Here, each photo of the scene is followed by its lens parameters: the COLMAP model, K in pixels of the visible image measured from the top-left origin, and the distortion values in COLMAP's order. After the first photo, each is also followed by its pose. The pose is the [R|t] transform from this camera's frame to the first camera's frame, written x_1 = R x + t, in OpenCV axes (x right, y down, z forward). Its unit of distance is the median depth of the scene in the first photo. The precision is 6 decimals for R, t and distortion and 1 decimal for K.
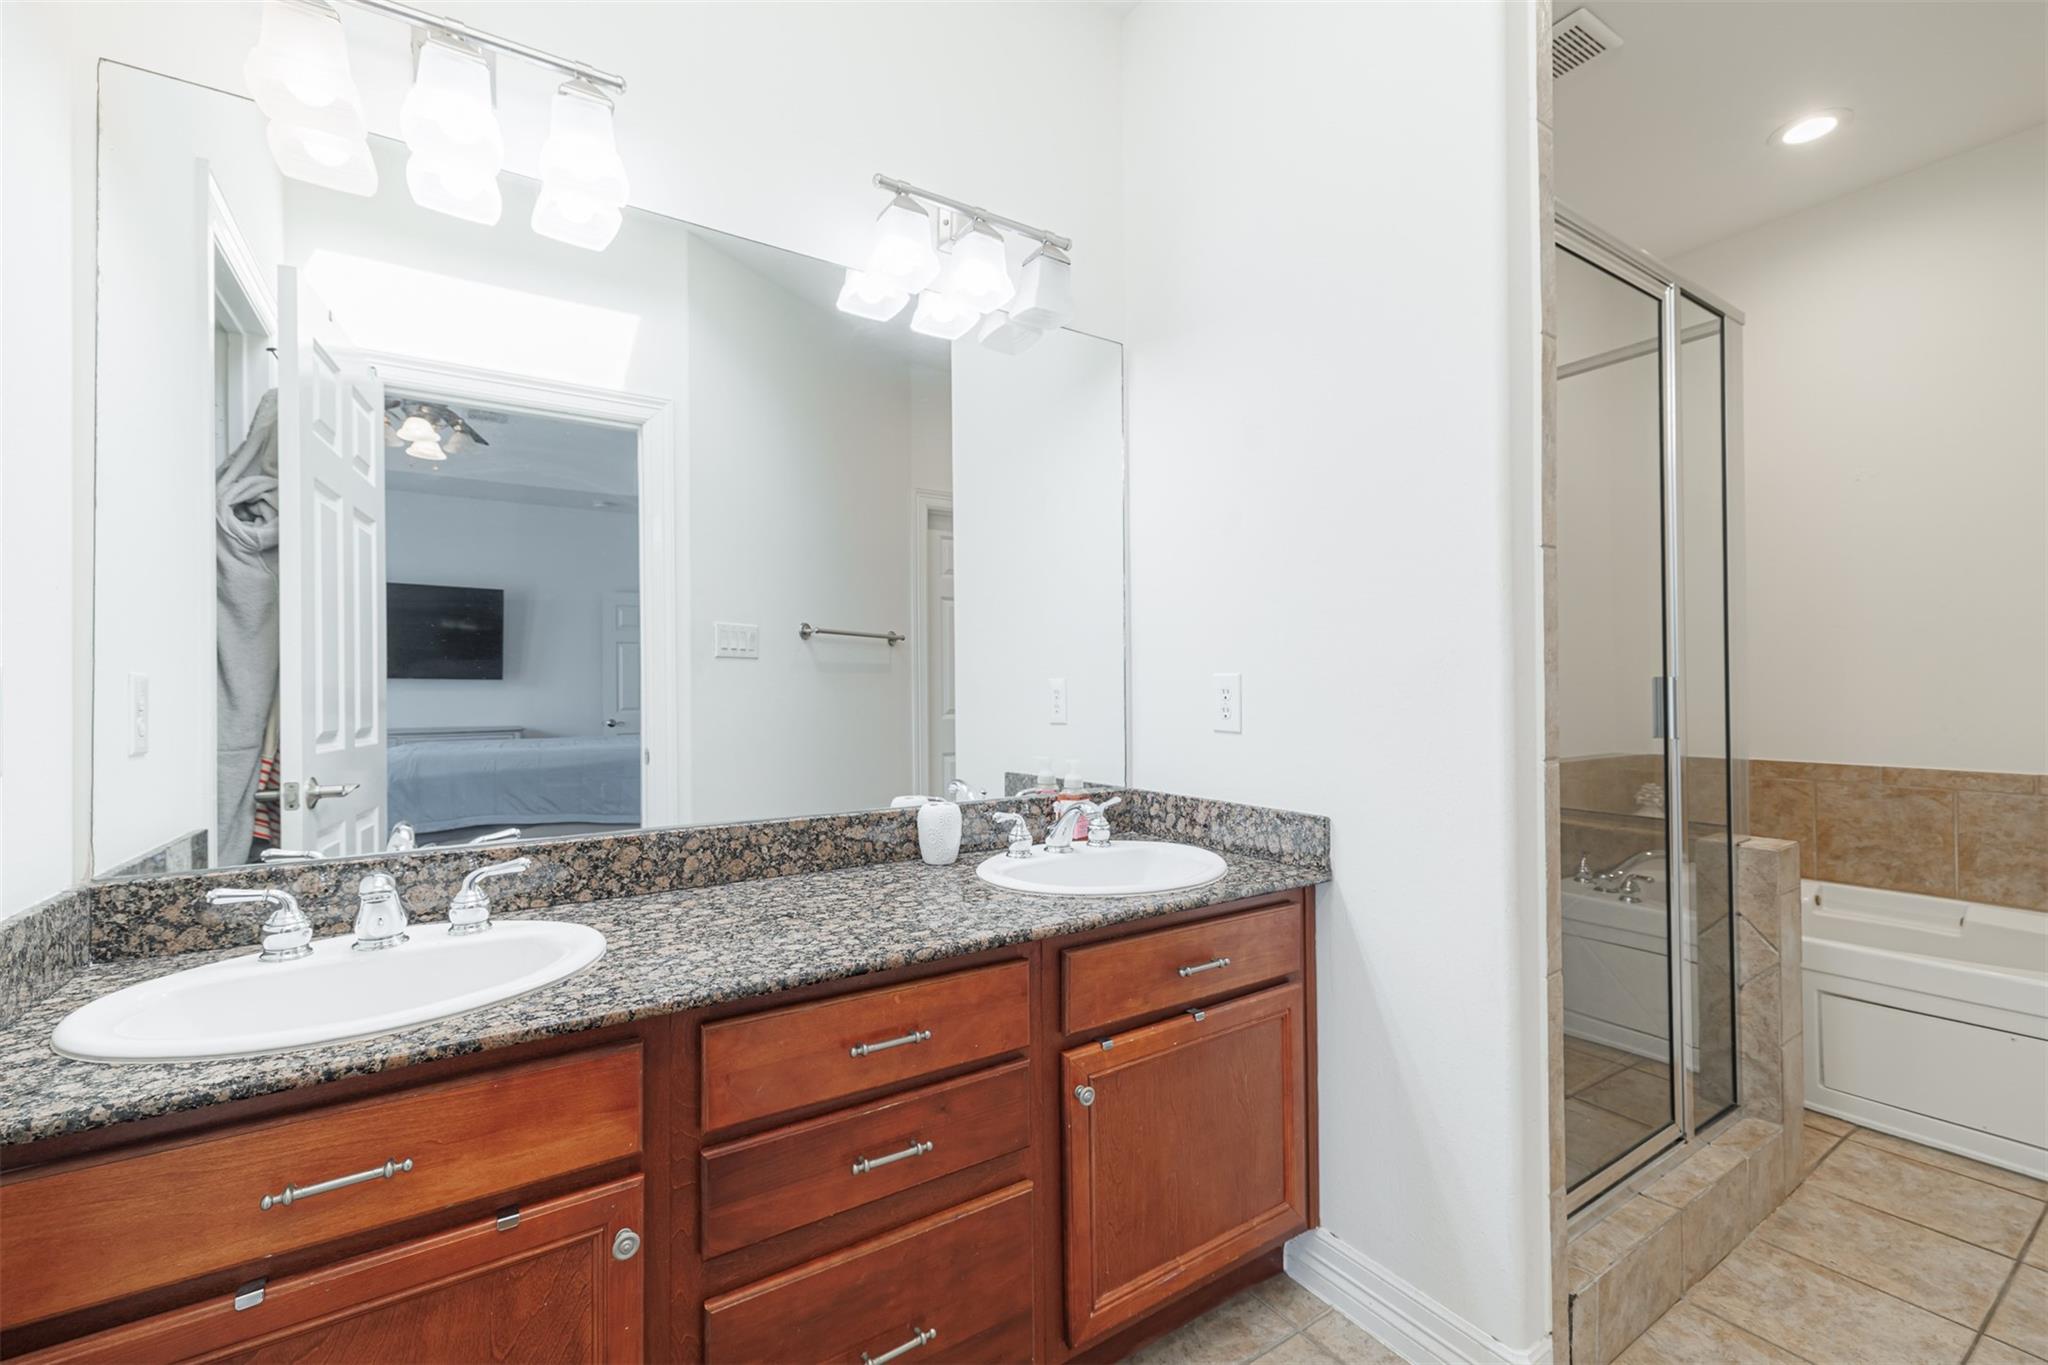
lens RADIAL K [[855.9, 0, 1029.8], [0, 855.9, 679.0], [0, 0, 1]] dist [0.015609, -0.002650]
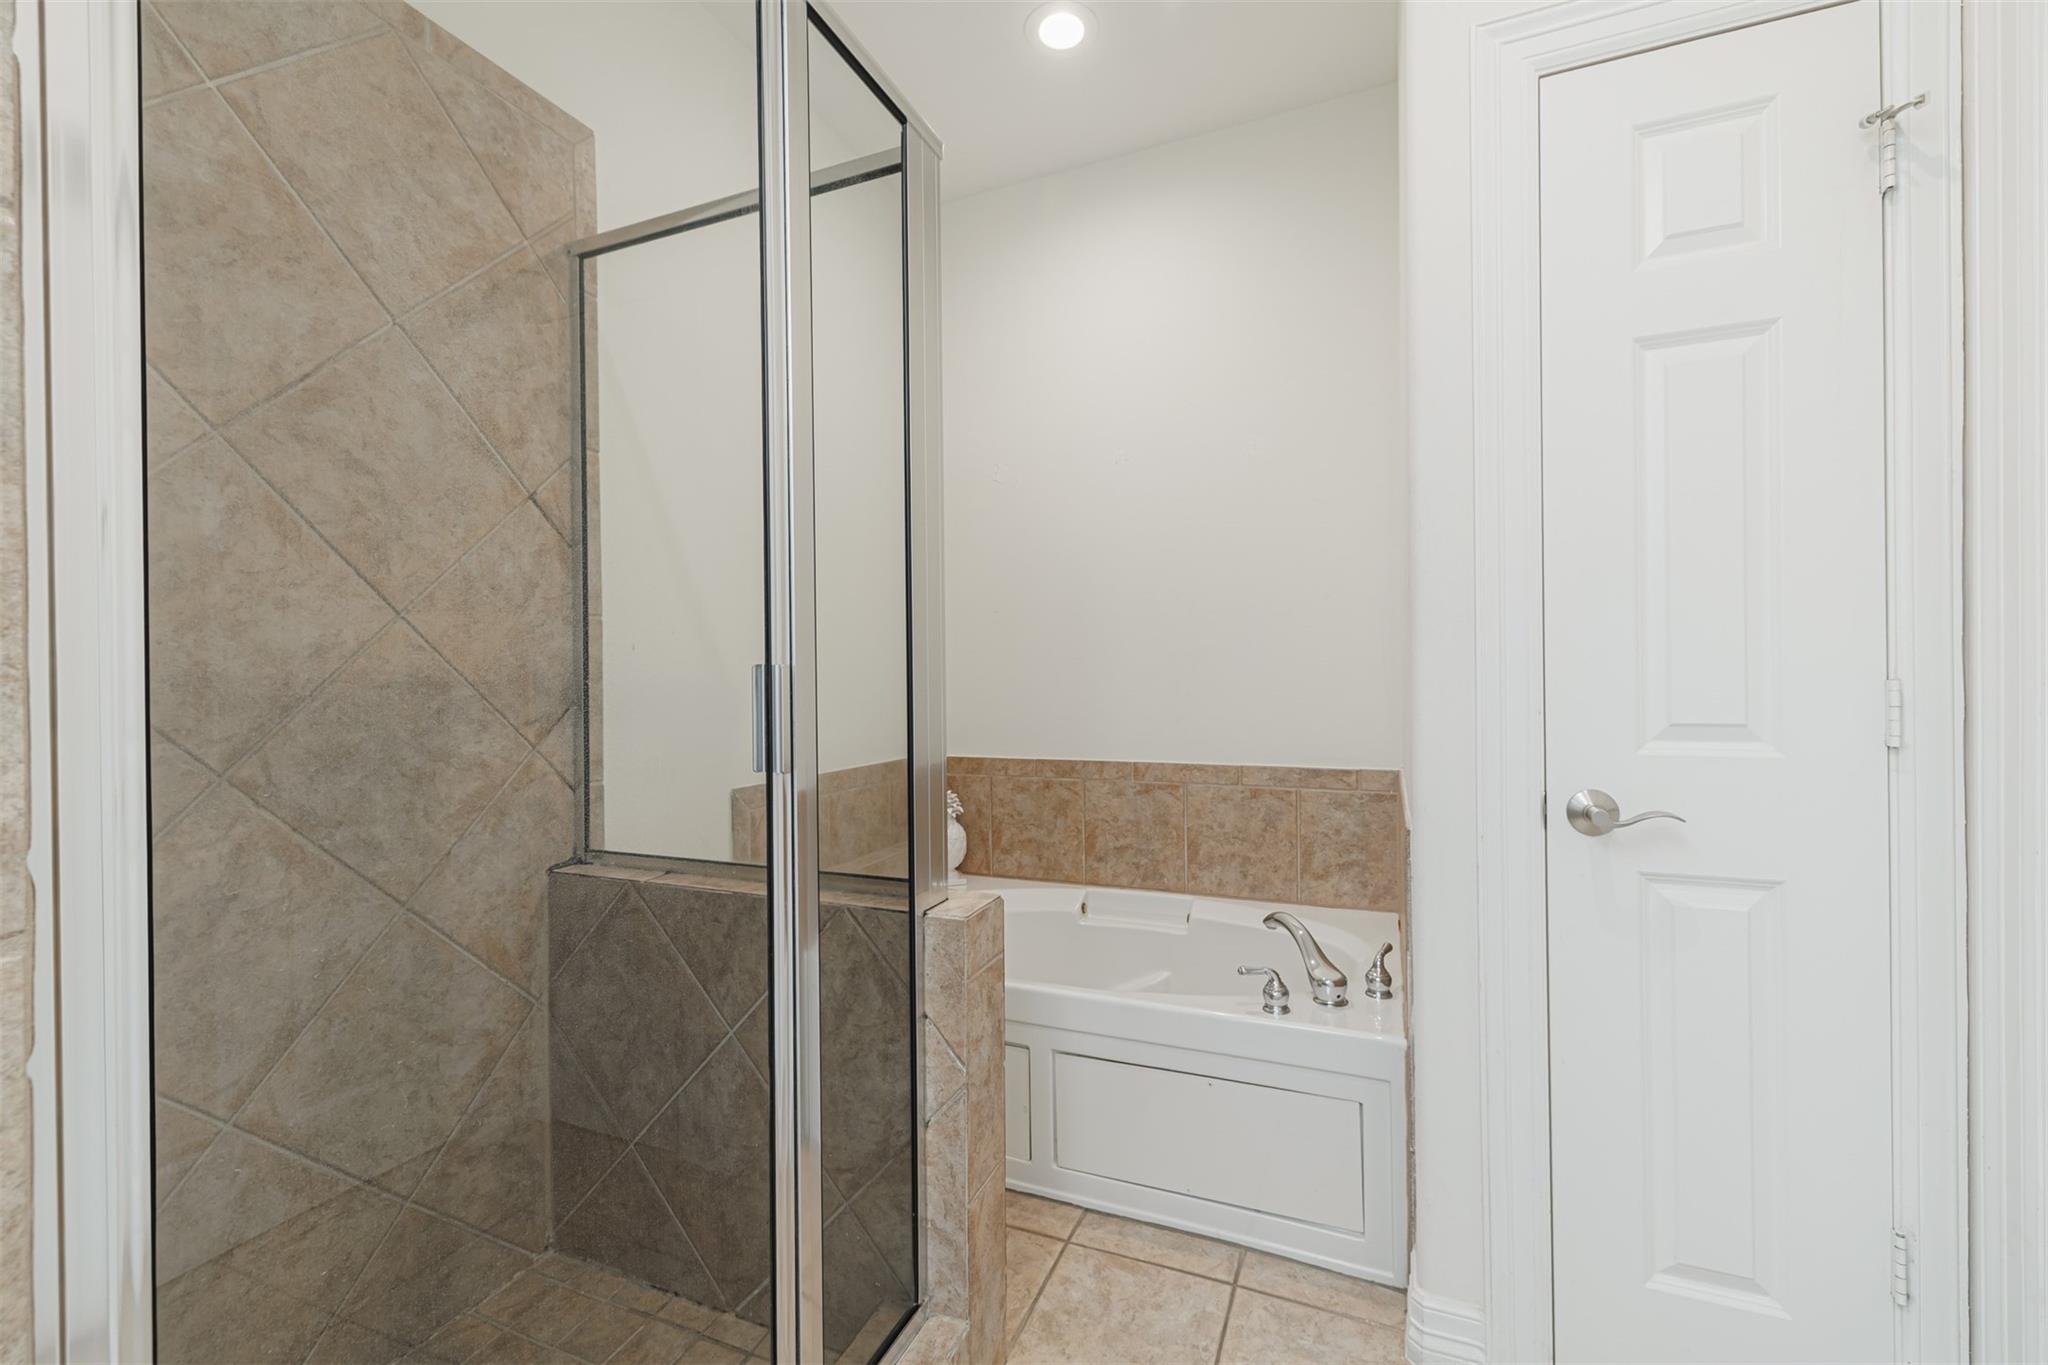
lens RADIAL K [[855.9, 0, 1012.1], [0, 855.9, 677.8], [0, 0, 1]] dist [0.015609, -0.002650]
pose [[0.839524, -0.002973, 0.543315, 0.378165], [-0.000088, 0.999984, 0.005609, 0.002615], [-0.543323, -0.004757, 0.839510, 0.295089]]
